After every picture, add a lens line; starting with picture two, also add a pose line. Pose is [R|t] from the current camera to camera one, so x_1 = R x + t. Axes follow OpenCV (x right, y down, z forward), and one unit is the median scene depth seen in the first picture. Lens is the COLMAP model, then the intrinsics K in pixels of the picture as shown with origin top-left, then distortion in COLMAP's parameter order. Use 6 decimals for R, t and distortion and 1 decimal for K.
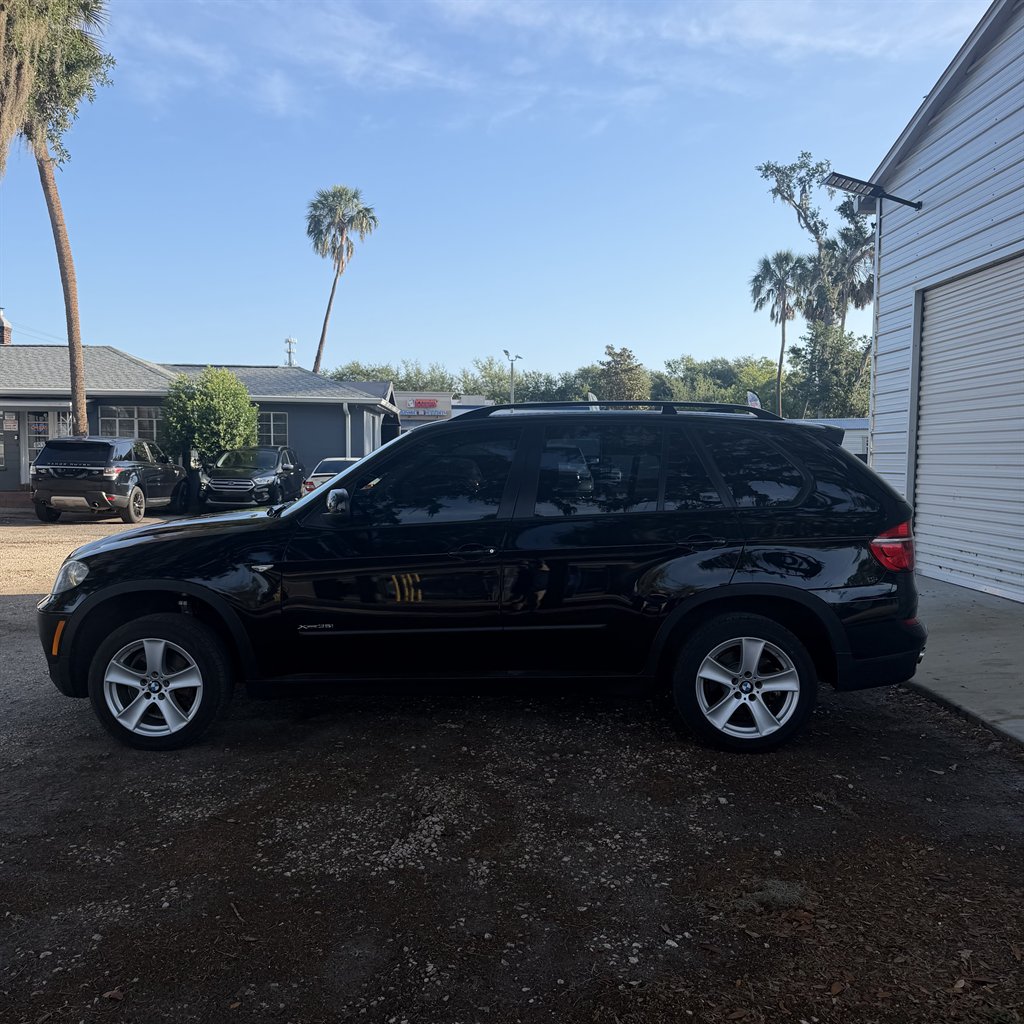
lens RADIAL K [[969.5, 0, 513.0], [0, 969.5, 512.2], [0, 0, 1]] dist [0.160223, -0.382912]
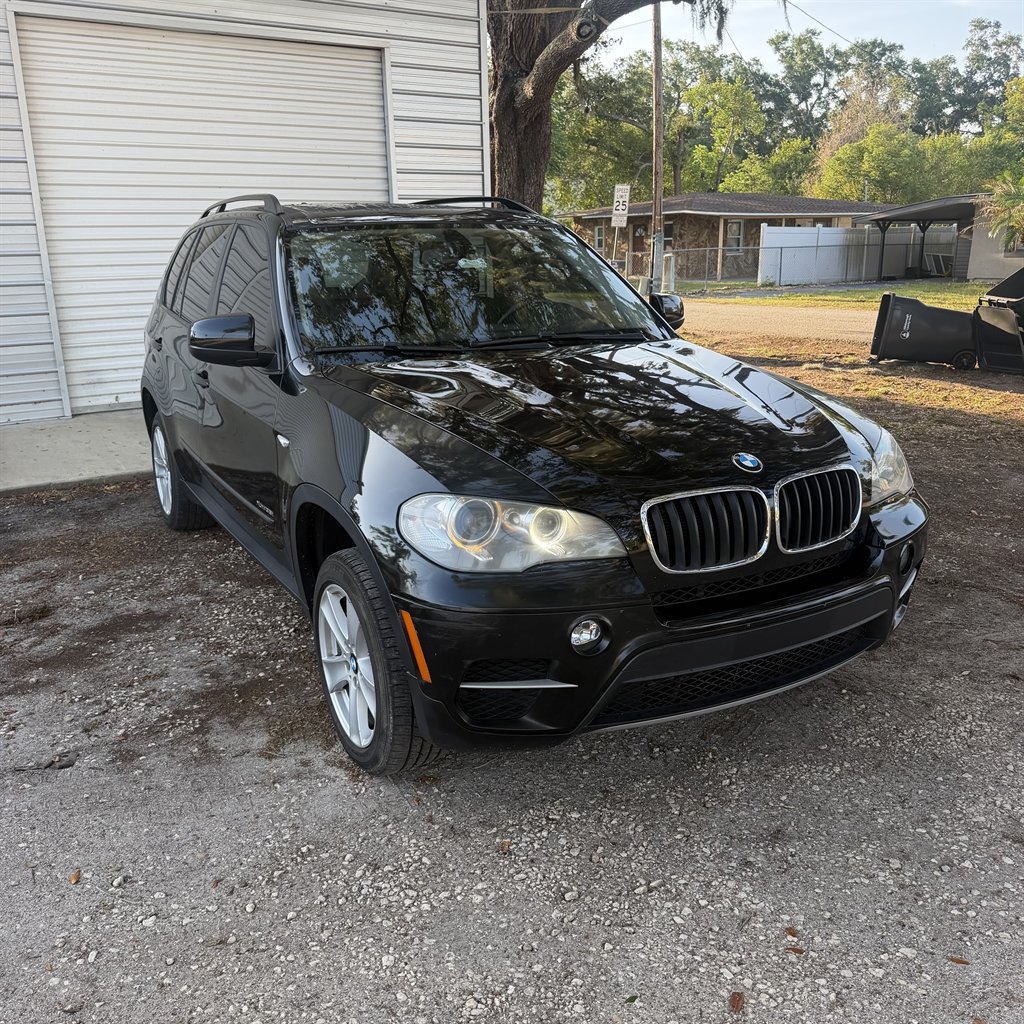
lens RADIAL K [[978.8, 0, 517.8], [0, 978.8, 508.0], [0, 0, 1]] dist [0.002833, -0.006235]
pose [[-0.540719, -0.213833, 0.813571, -0.418392], [0.067301, 0.953055, 0.295223, -0.051159], [-0.838507, 0.214387, -0.500944, 0.755733]]
